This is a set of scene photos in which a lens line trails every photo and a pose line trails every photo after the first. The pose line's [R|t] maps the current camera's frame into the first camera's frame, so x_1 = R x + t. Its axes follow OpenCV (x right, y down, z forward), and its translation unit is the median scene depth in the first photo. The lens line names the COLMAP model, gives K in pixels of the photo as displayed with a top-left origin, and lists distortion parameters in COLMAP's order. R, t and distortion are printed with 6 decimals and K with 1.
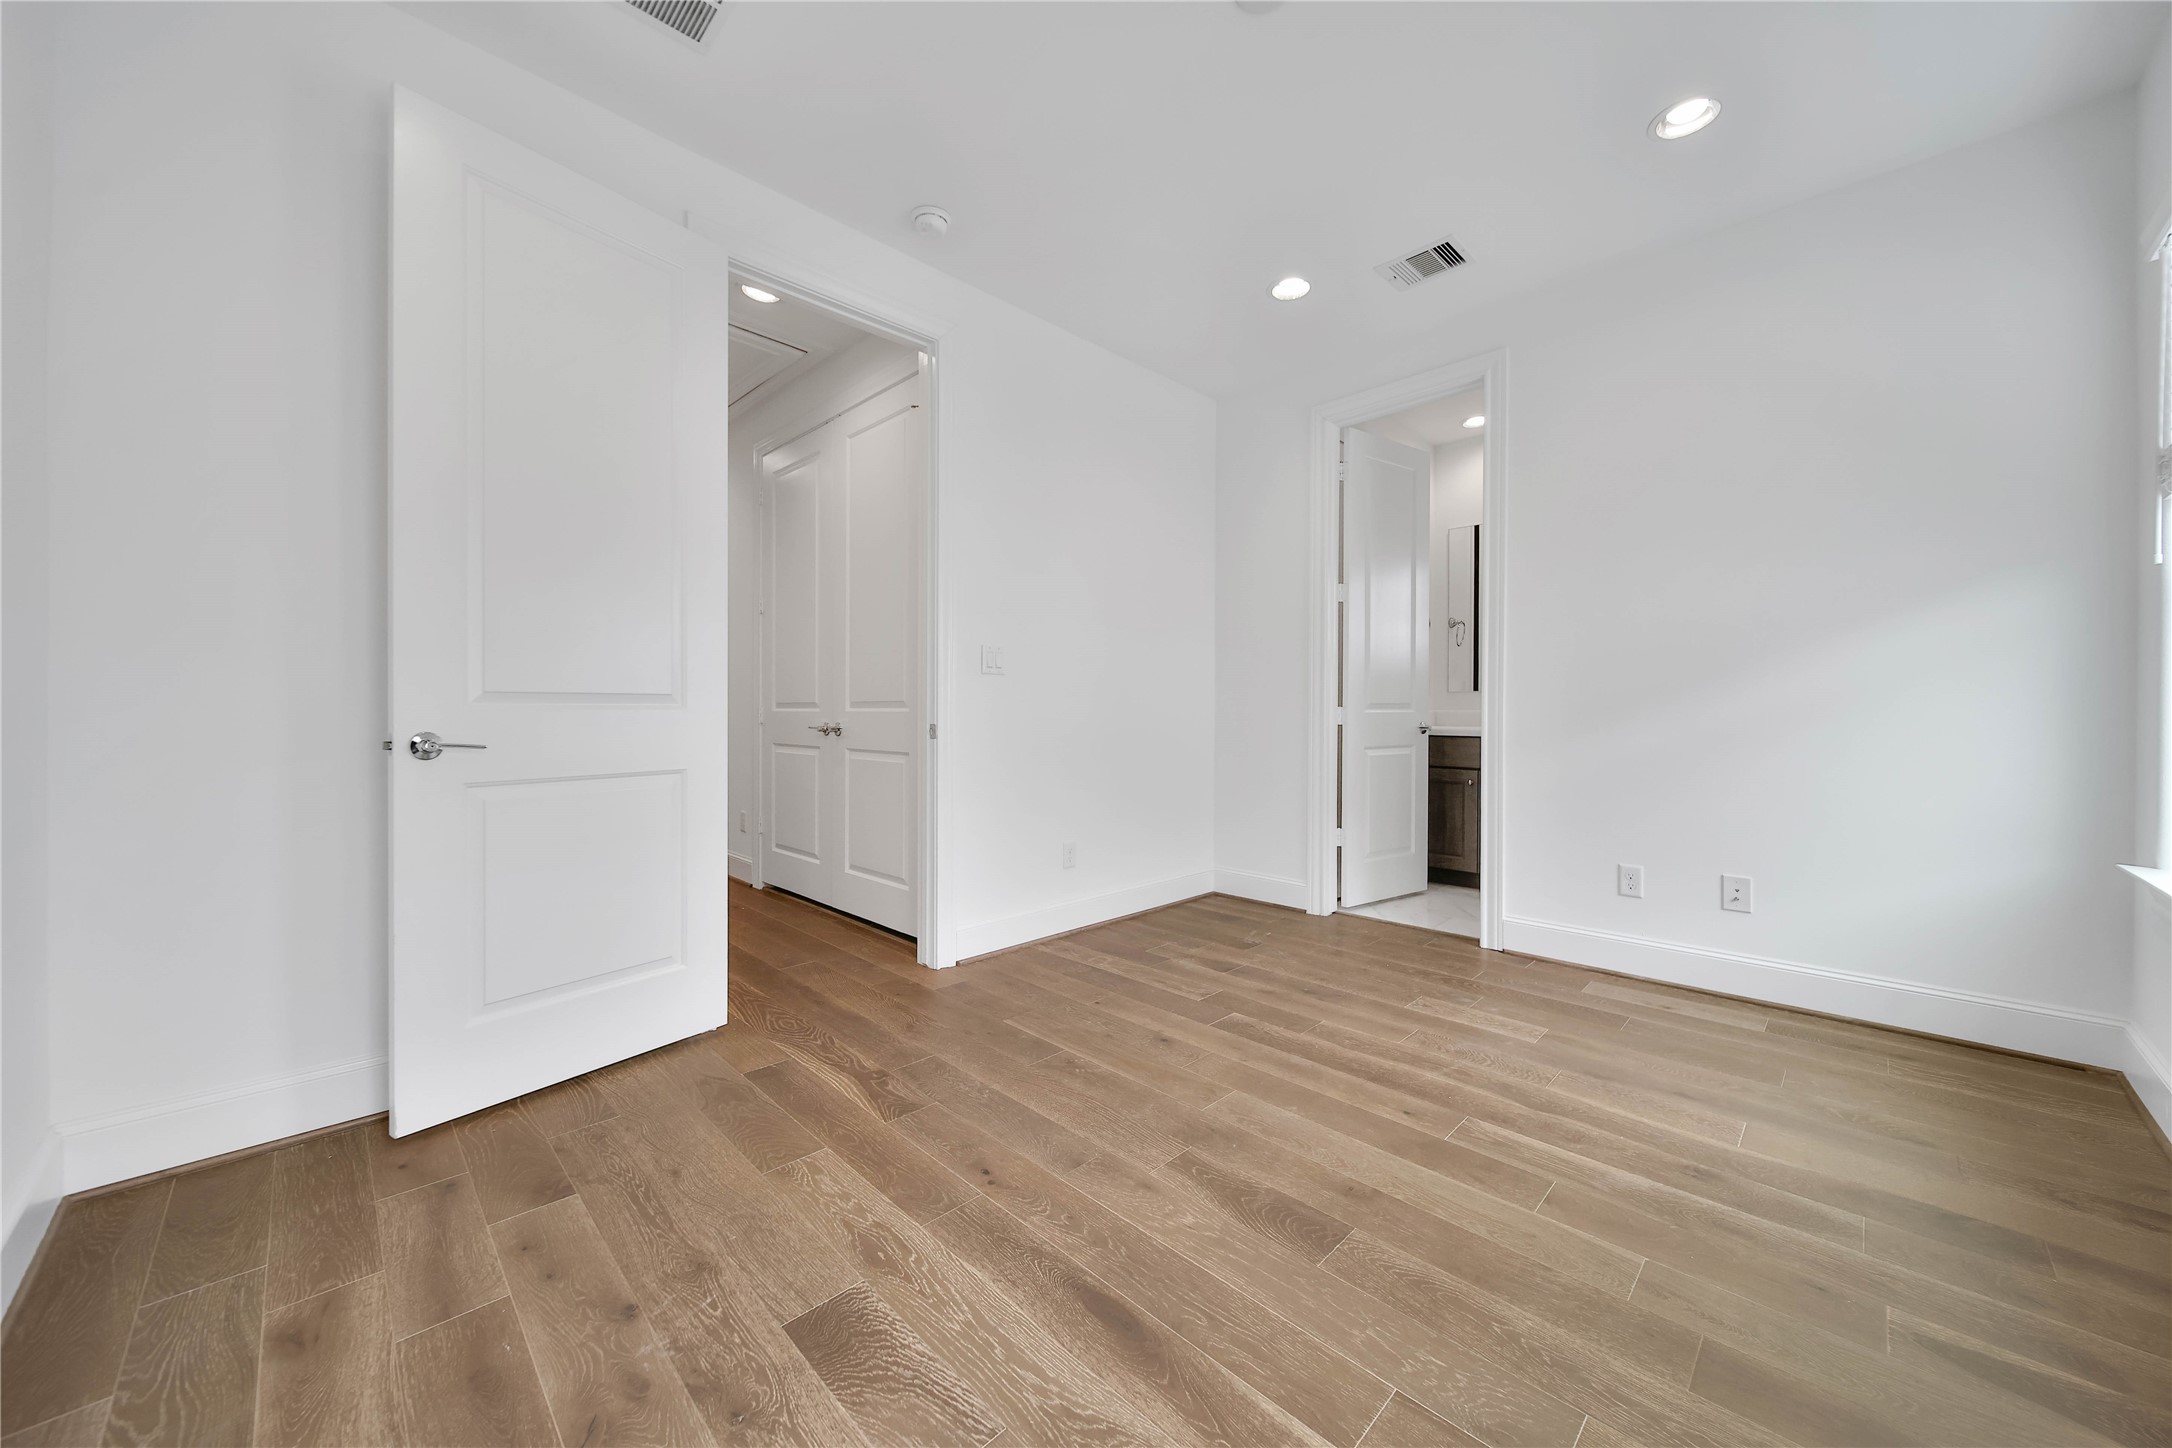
lens RADIAL K [[773.5, 0, 1075.6], [0, 773.5, 725.5], [0, 0, 1]] dist [-0.001214, -0.000152]
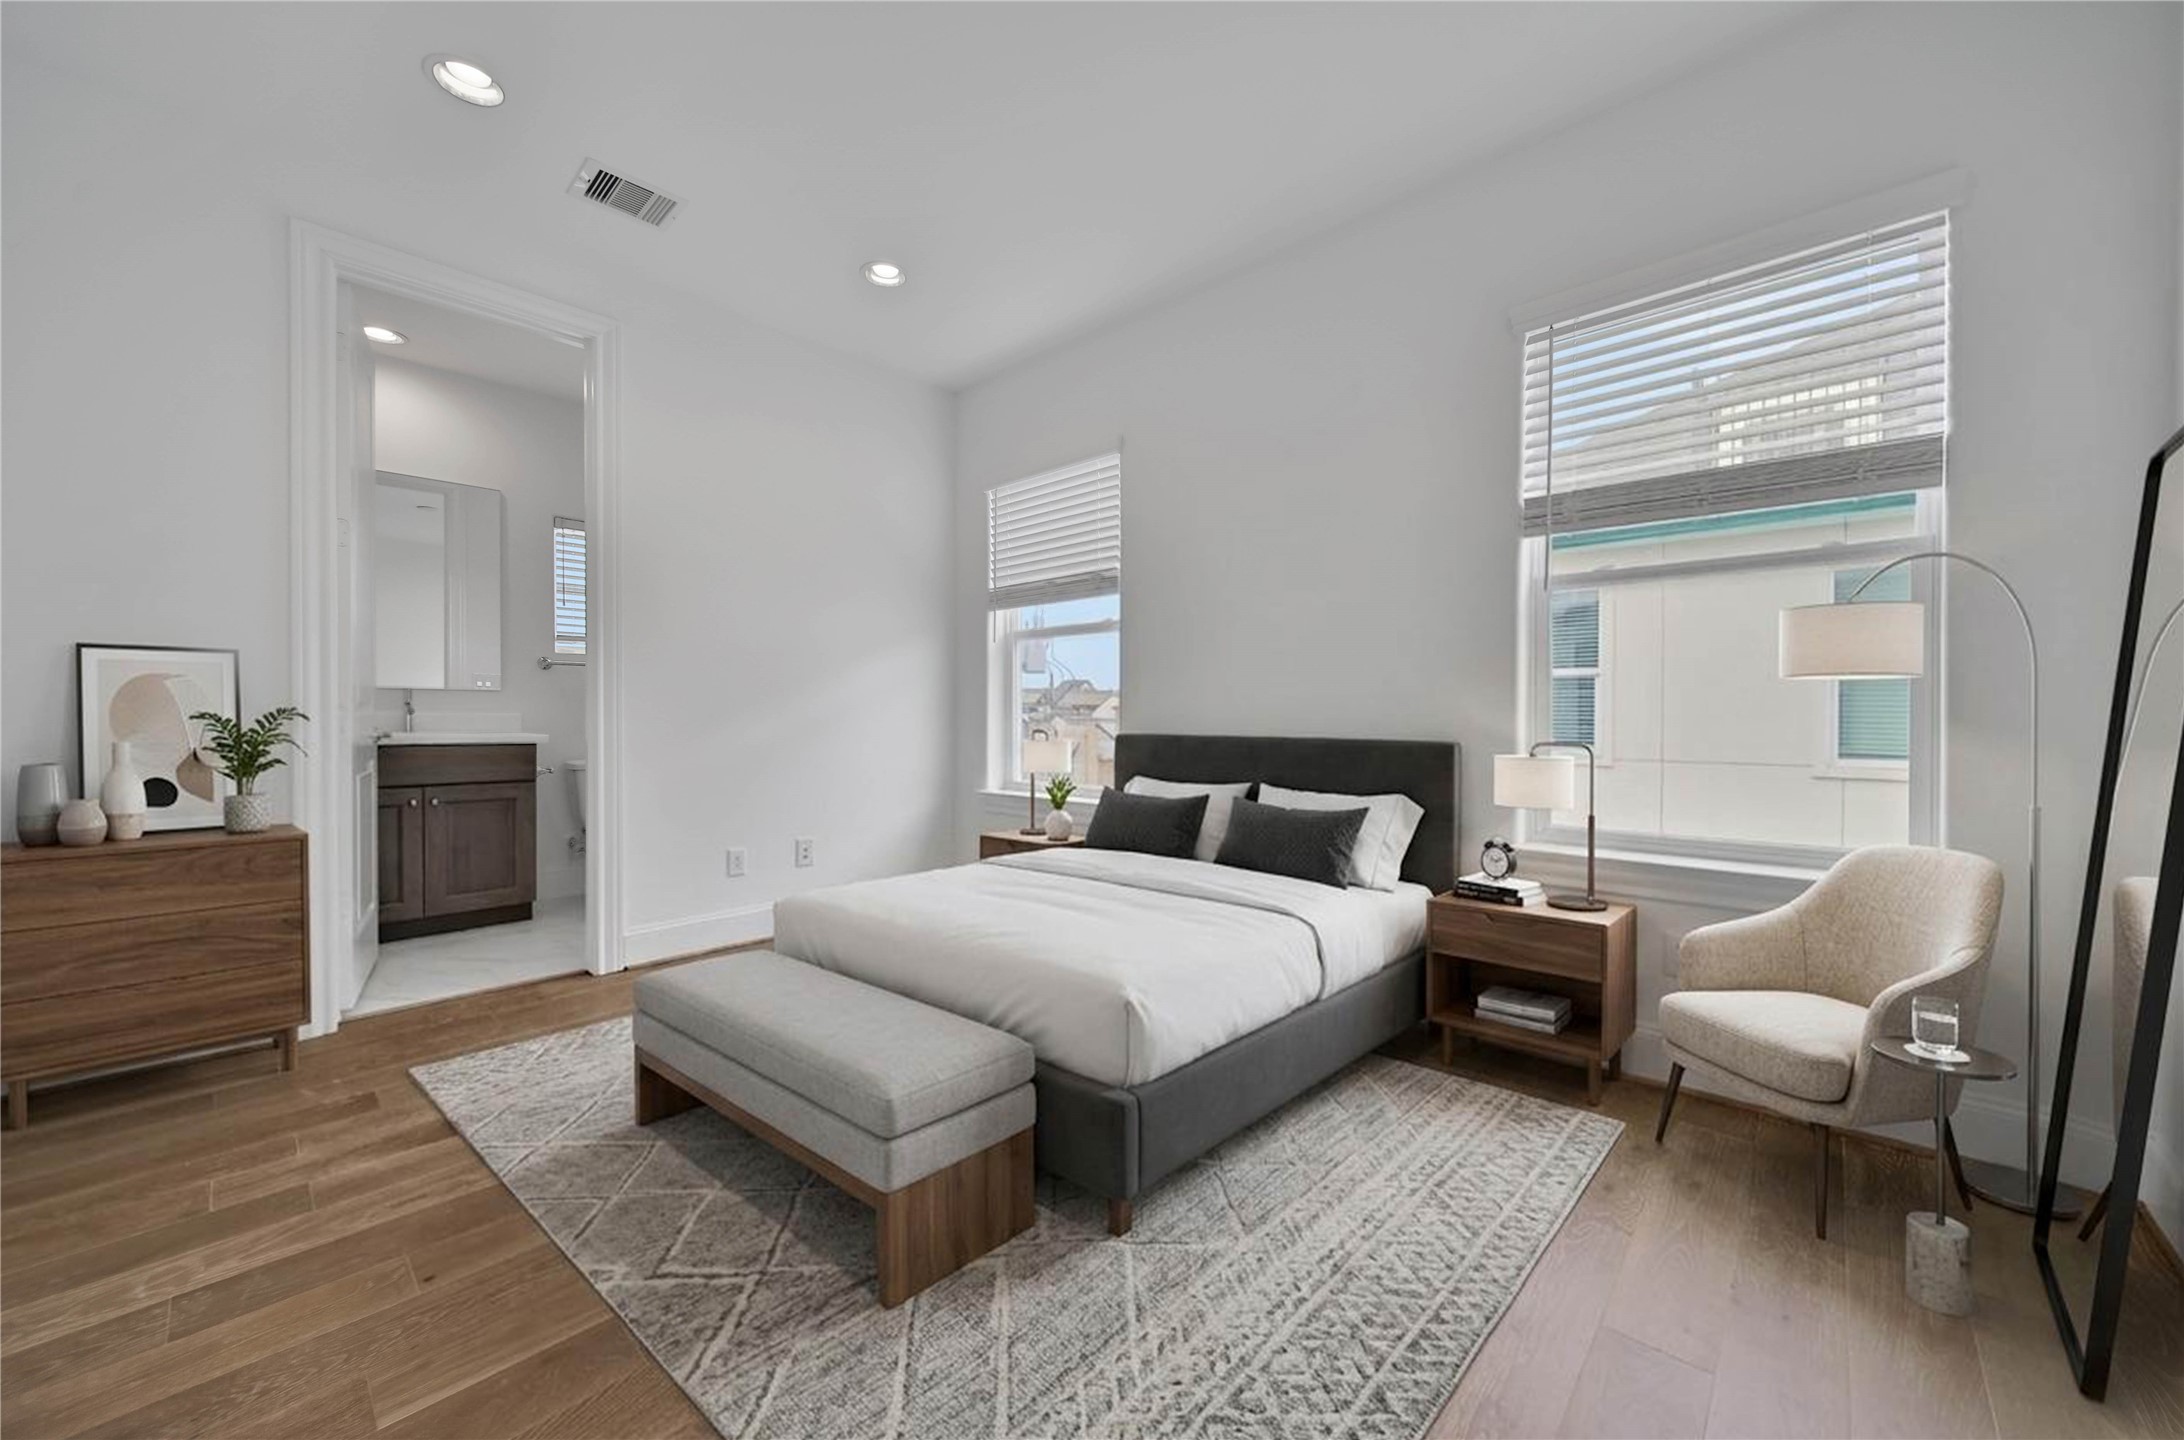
lens RADIAL K [[788.0, 0, 1092.0], [0, 788.0, 720.0], [0, 0, 1]] dist [0.000944, 0.000000]
pose [[-0.073065, 0.000824, 0.997327, -0.445091], [0.008802, 0.999961, -0.000181, -0.003689], [-0.997288, 0.008765, -0.073069, 0.514272]]
